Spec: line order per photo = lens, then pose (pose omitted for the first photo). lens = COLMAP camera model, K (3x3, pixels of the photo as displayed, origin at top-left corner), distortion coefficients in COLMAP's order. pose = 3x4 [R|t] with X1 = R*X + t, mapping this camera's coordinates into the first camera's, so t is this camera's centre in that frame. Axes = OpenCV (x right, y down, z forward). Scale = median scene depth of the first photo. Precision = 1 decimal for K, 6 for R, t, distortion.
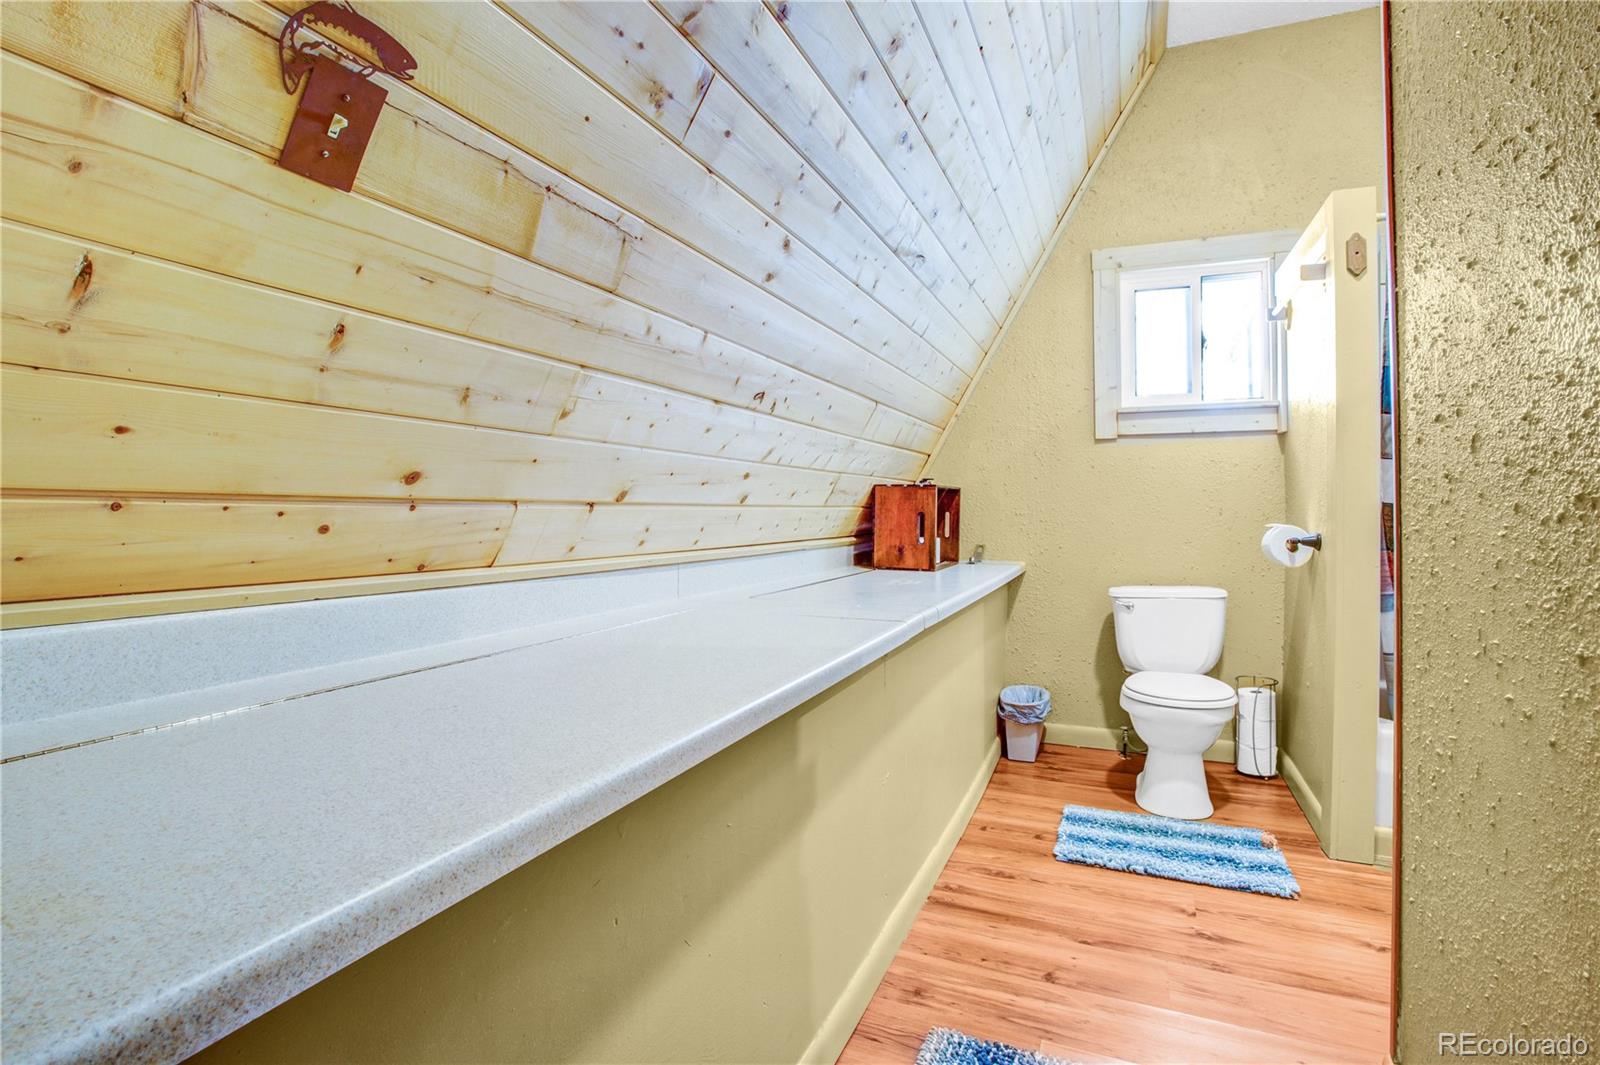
lens RADIAL K [[771.6, 0, 797.6], [0, 771.6, 525.5], [0, 0, 1]] dist [-0.075119, 0.028556]
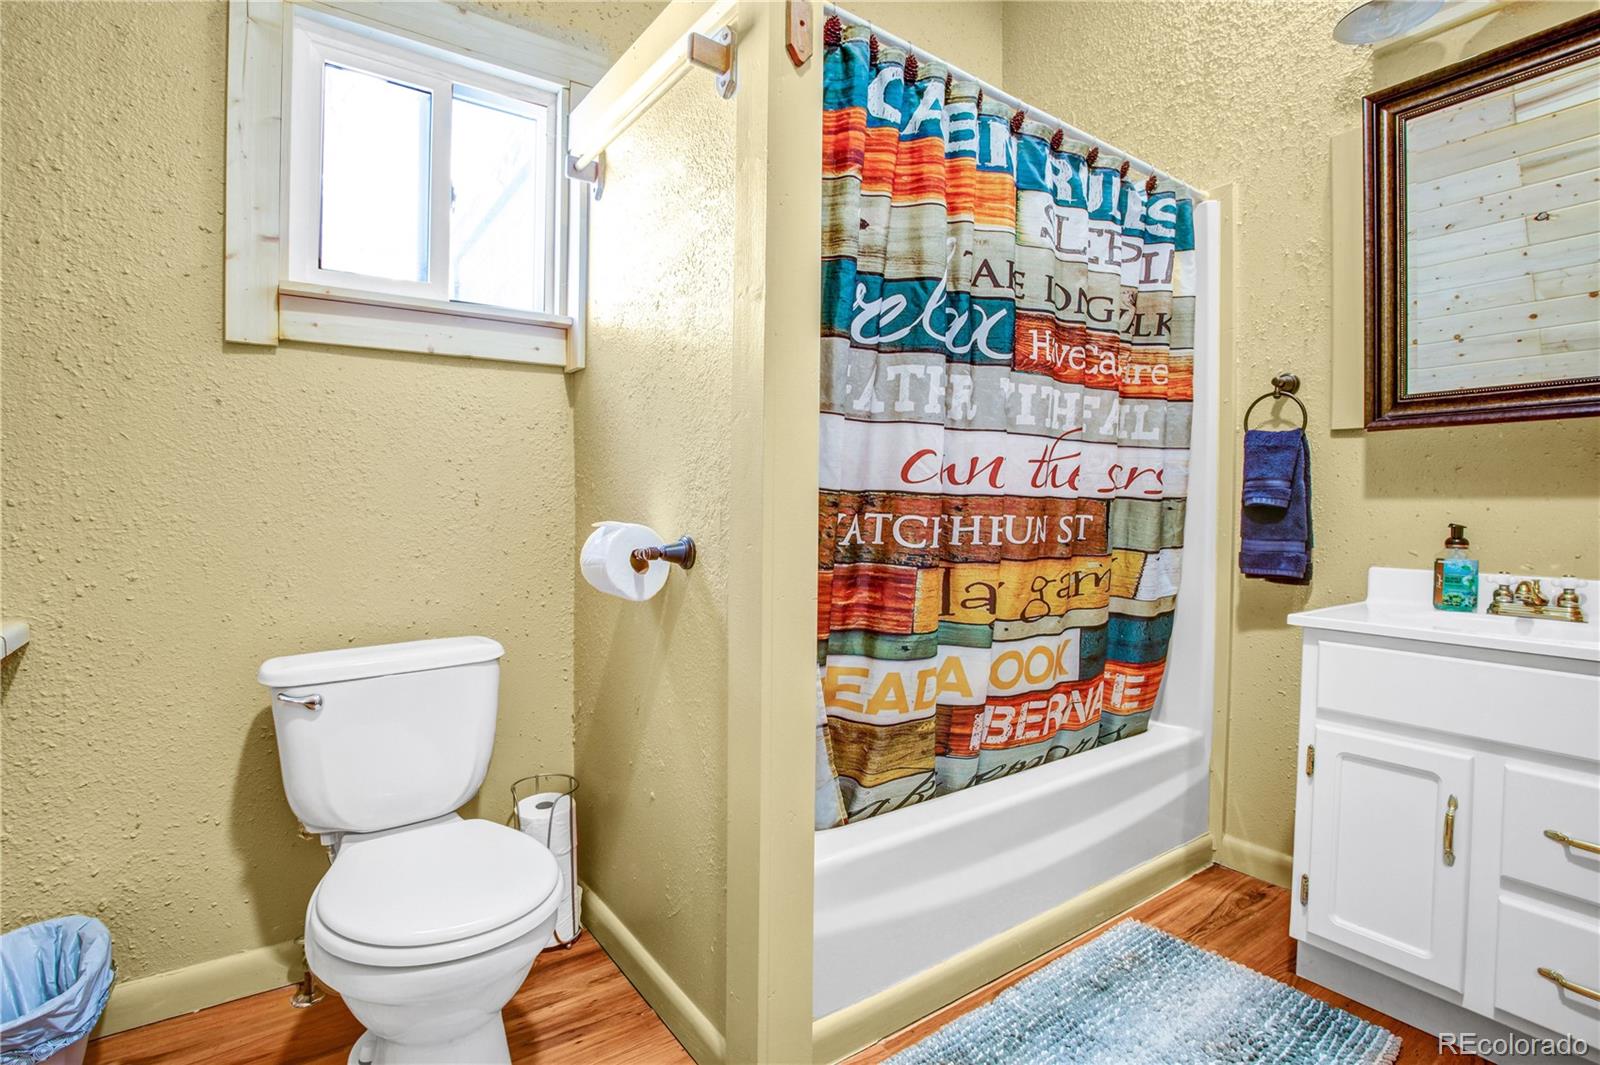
lens RADIAL K [[781.2, 0, 794.6], [0, 781.2, 509.4], [0, 0, 1]] dist [-0.075137, 0.030959]
pose [[0.519568, -0.002016, 0.854427, 0.195750], [0.009077, 0.999954, -0.003160, -0.006694], [-0.854381, 0.009398, 0.519562, 0.513002]]
